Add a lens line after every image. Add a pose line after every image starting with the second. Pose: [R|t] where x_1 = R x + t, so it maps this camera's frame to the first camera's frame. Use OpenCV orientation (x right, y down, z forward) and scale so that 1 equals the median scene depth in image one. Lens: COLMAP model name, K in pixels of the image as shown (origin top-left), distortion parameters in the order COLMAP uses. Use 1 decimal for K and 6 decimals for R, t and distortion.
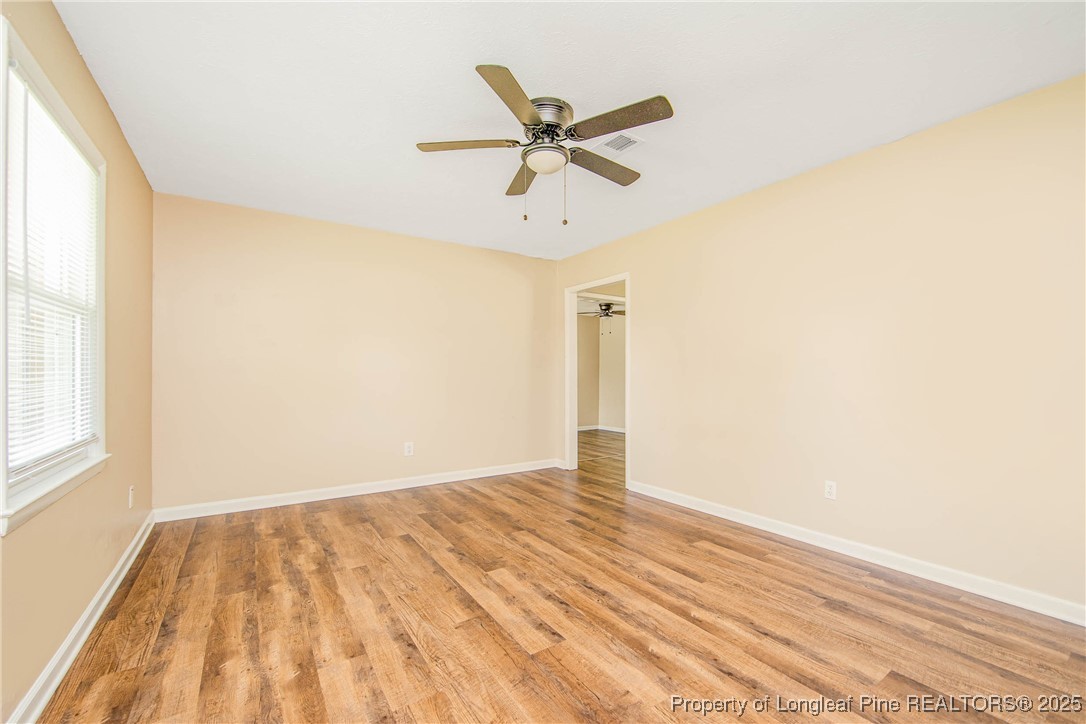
lens RADIAL K [[438.0, 0, 536.4], [0, 438.0, 358.0], [0, 0, 1]] dist [-0.007295, 0.000765]
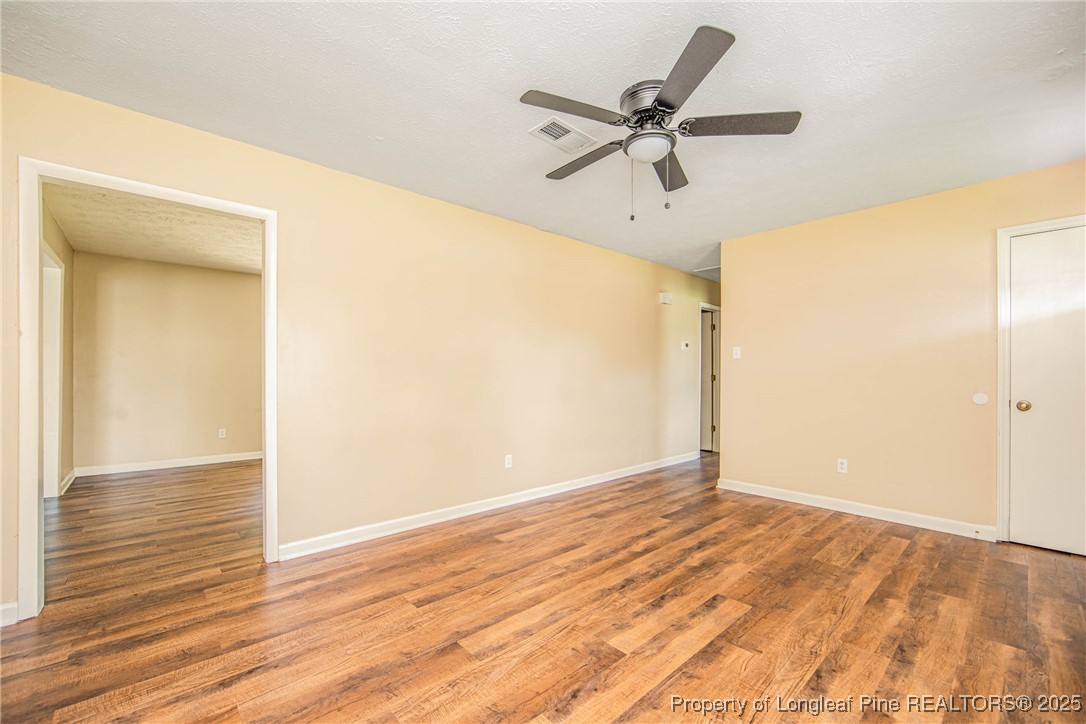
lens RADIAL K [[451.3, 0, 542.5], [0, 451.3, 399.0], [0, 0, 1]] dist [-0.007196, 0.000599]
pose [[-0.157300, -0.051976, 0.986182, -0.815649], [-0.036798, 0.998229, 0.046741, 0.047375], [-0.986865, -0.028937, -0.158934, 1.298769]]
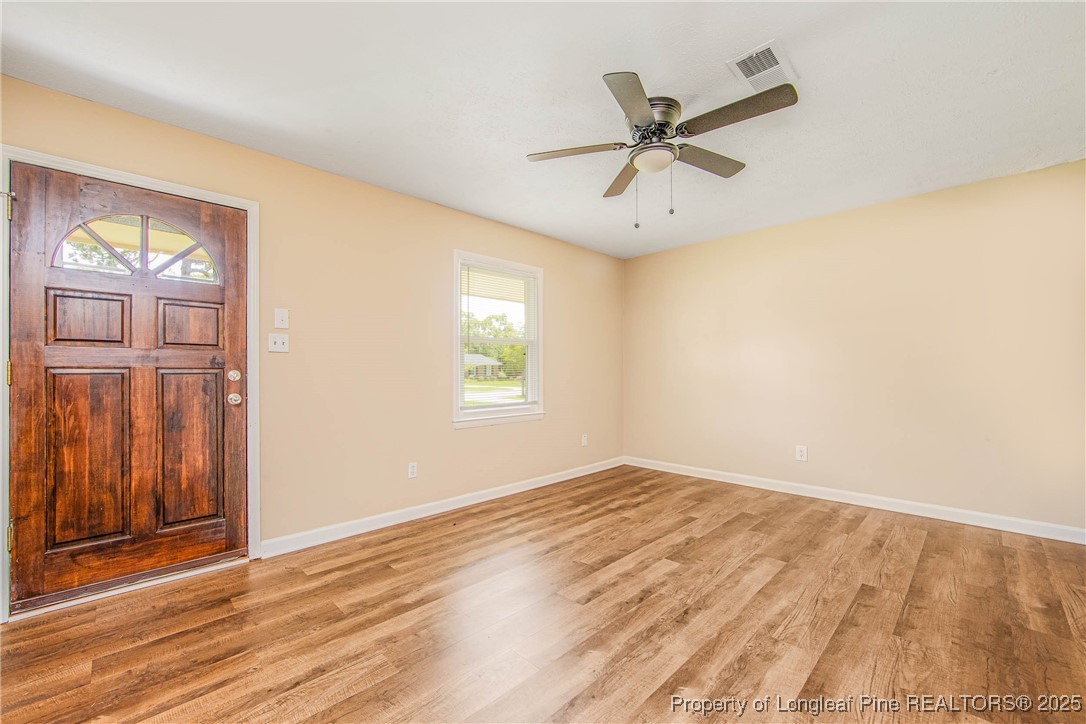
lens RADIAL K [[434.1, 0, 540.4], [0, 434.1, 363.0], [0, 0, 1]] dist [-0.010396, 0.000654]
pose [[0.194893, -0.022766, -0.980560, 0.891339], [0.039203, 0.999113, -0.015405, 0.021024], [0.980041, -0.035439, 0.195612, 0.530748]]
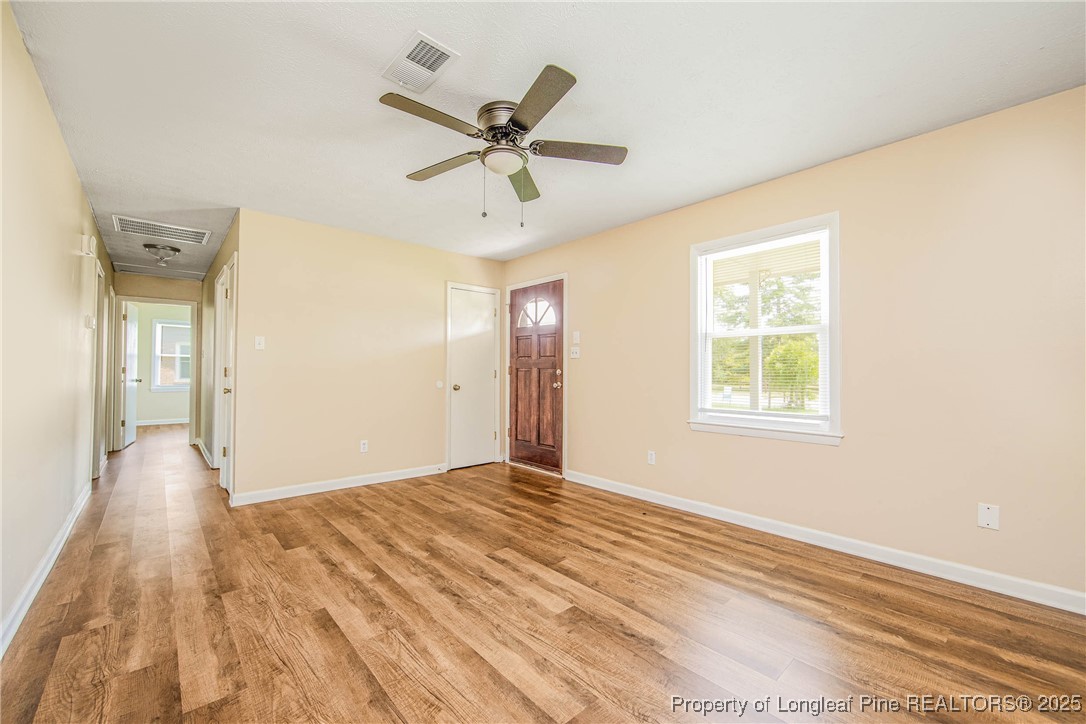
lens RADIAL K [[434.1, 0, 540.4], [0, 434.1, 363.0], [0, 0, 1]] dist [-0.010396, 0.000654]
pose [[-0.988122, -0.008220, -0.153454, 0.083890], [0.000171, 0.998509, -0.054587, 0.069293], [0.153674, -0.053964, -0.986647, 1.891014]]
